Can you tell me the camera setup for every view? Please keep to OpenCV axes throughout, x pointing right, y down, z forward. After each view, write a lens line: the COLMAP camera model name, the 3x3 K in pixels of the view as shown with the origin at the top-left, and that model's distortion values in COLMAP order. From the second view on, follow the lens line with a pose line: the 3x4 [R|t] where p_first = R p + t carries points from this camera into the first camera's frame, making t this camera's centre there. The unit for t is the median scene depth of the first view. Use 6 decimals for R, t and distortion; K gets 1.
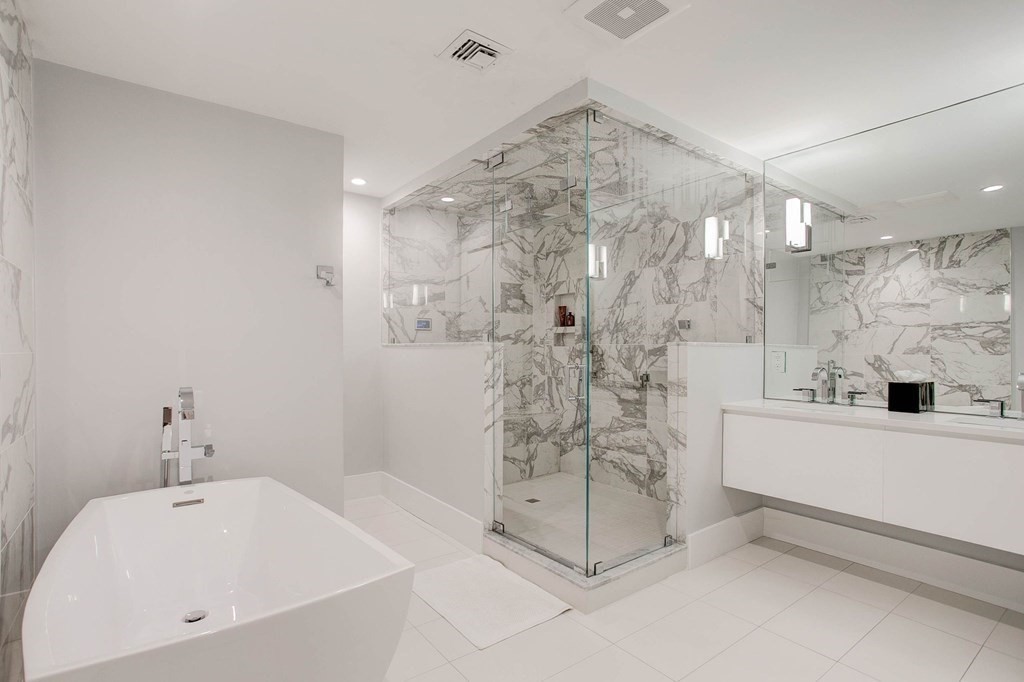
lens RADIAL K [[494.2, 0, 510.5], [0, 494.2, 343.7], [0, 0, 1]] dist [-0.034411, 0.019206]
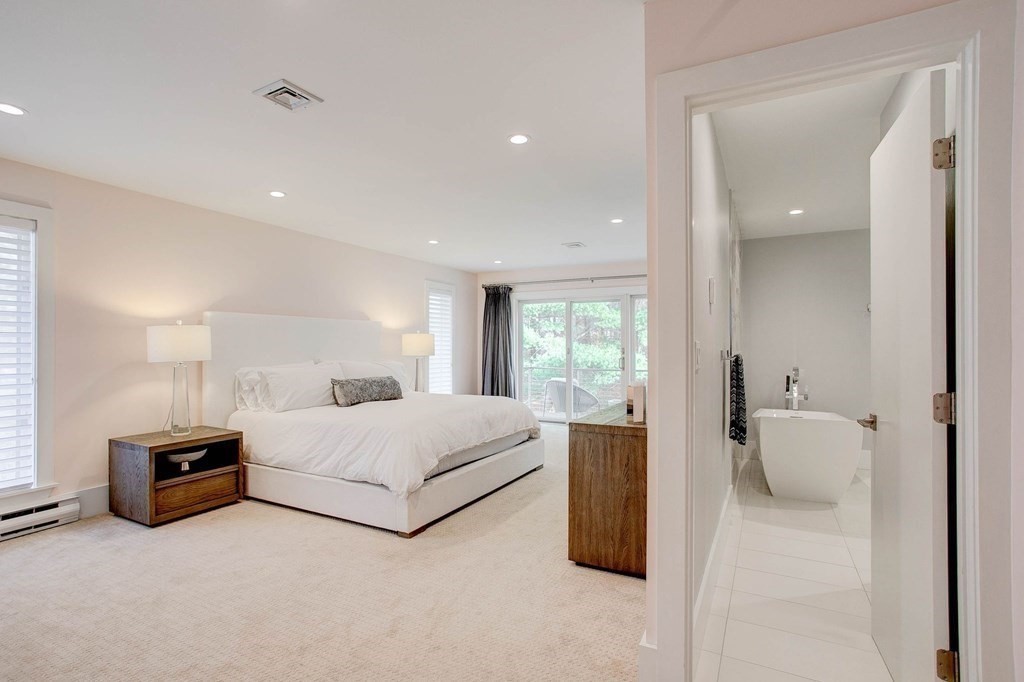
lens RADIAL K [[494.2, 0, 510.7], [0, 494.2, 343.8], [0, 0, 1]] dist [-0.034411, 0.019206]
pose [[0.430178, -0.001467, -0.902743, 0.807181], [-0.000192, 0.999999, -0.001716, -0.014541], [0.902744, 0.000912, 0.430178, -1.157896]]
